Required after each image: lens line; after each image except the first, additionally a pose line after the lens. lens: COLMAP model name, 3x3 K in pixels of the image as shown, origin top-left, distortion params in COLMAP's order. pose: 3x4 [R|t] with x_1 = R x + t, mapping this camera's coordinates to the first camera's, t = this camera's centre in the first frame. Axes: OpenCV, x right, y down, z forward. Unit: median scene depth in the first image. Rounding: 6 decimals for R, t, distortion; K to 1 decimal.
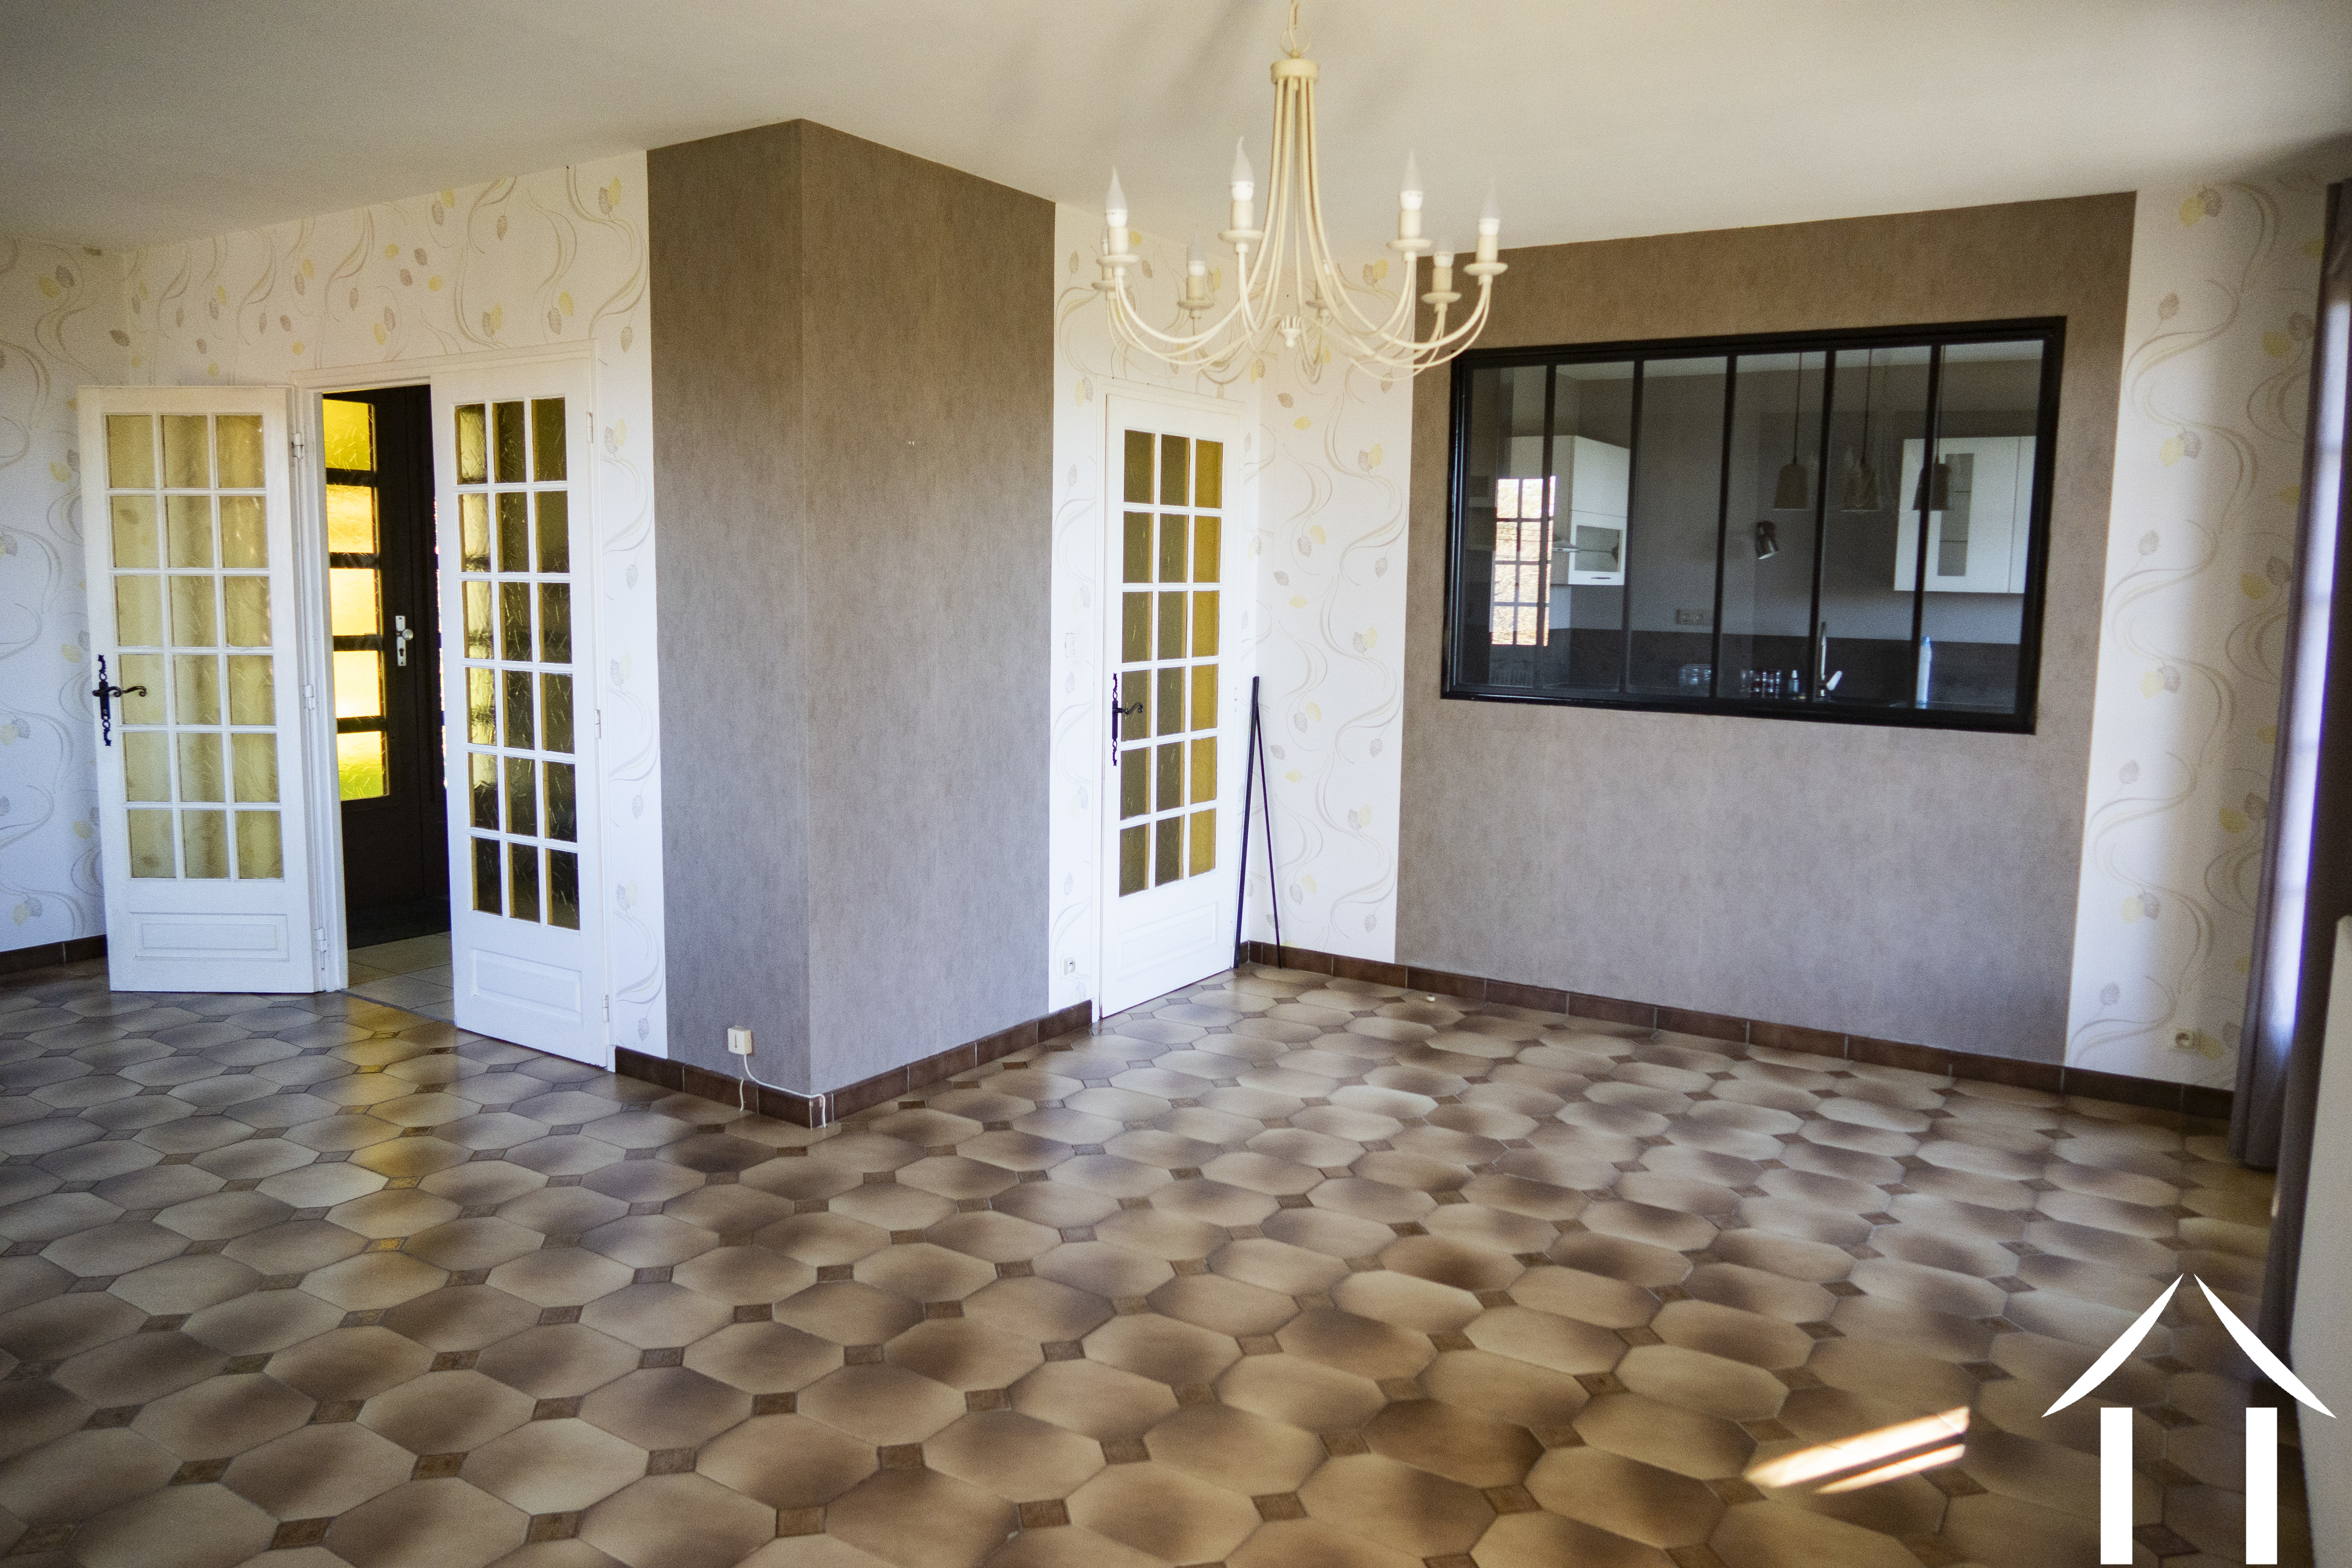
lens RADIAL K [[1622.6, 0, 1173.9], [0, 1622.6, 779.1], [0, 0, 1]] dist [-0.021700, 0.003632]
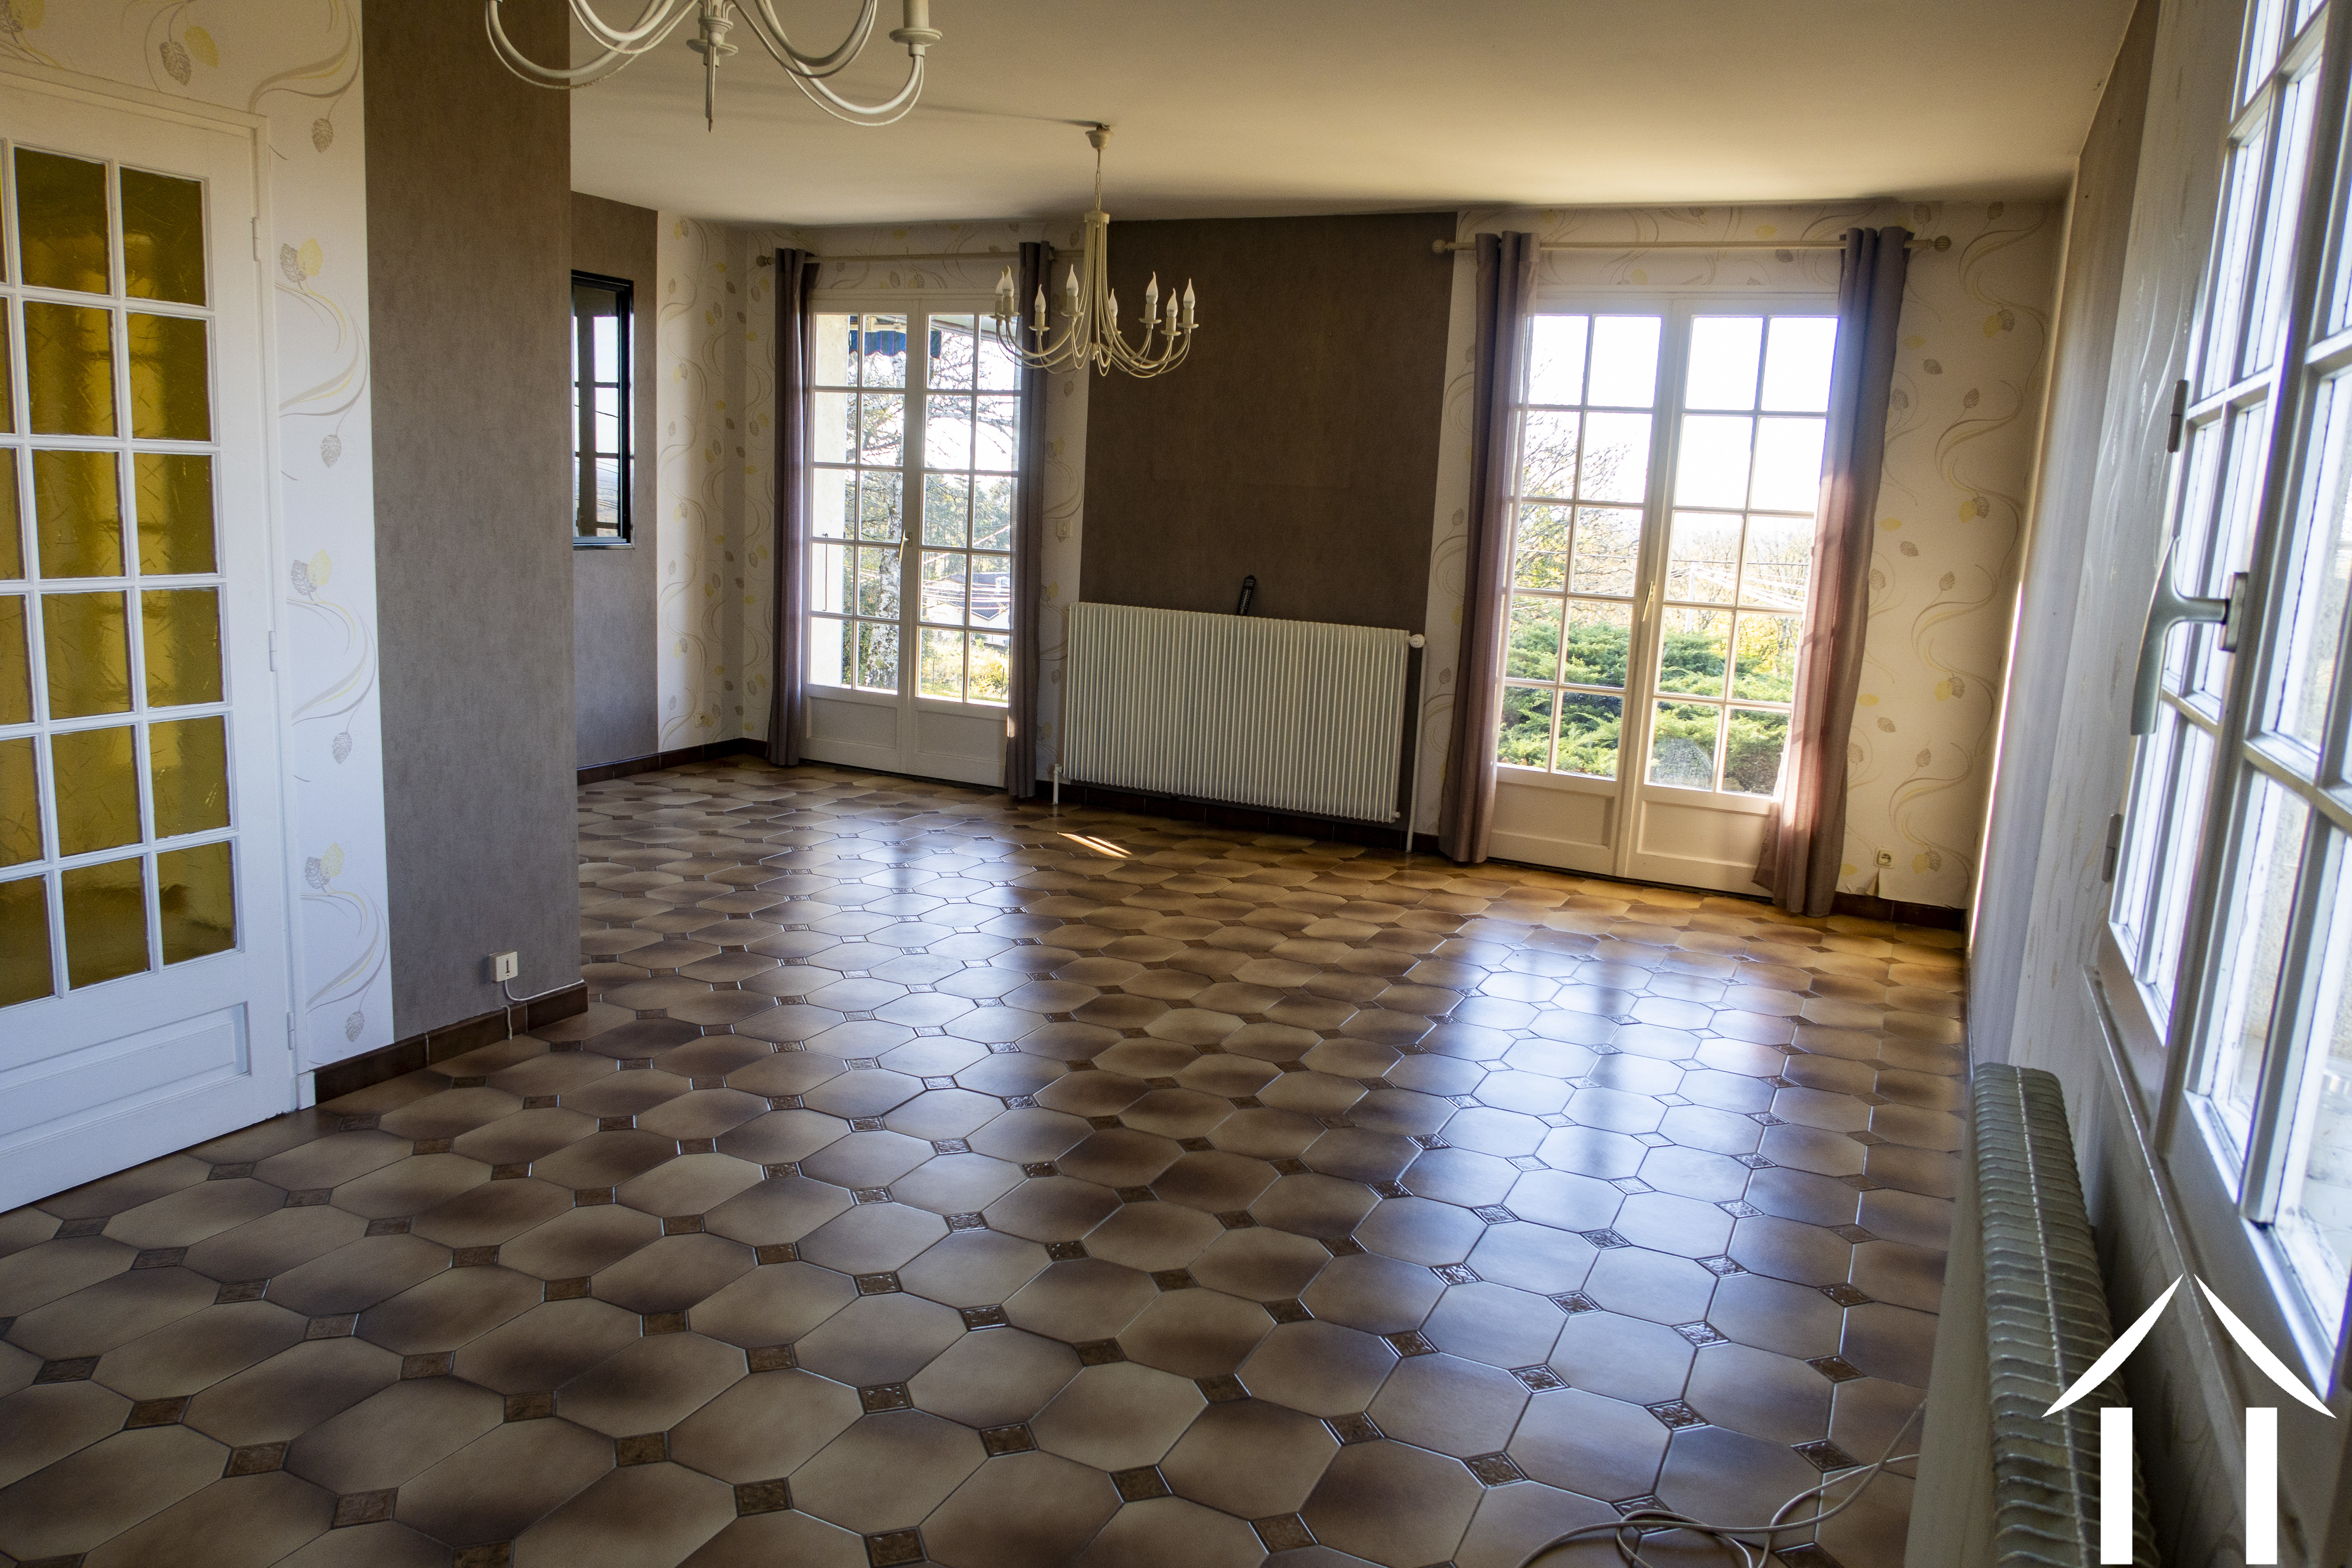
lens RADIAL K [[1622.6, 0, 1178.1], [0, 1622.6, 778.0], [0, 0, 1]] dist [-0.021700, 0.003632]
pose [[-0.133510, -0.196322, 0.971408, -1.187195], [0.067779, 0.976079, 0.206582, -0.105843], [-0.988727, 0.093422, -0.117009, 0.718407]]
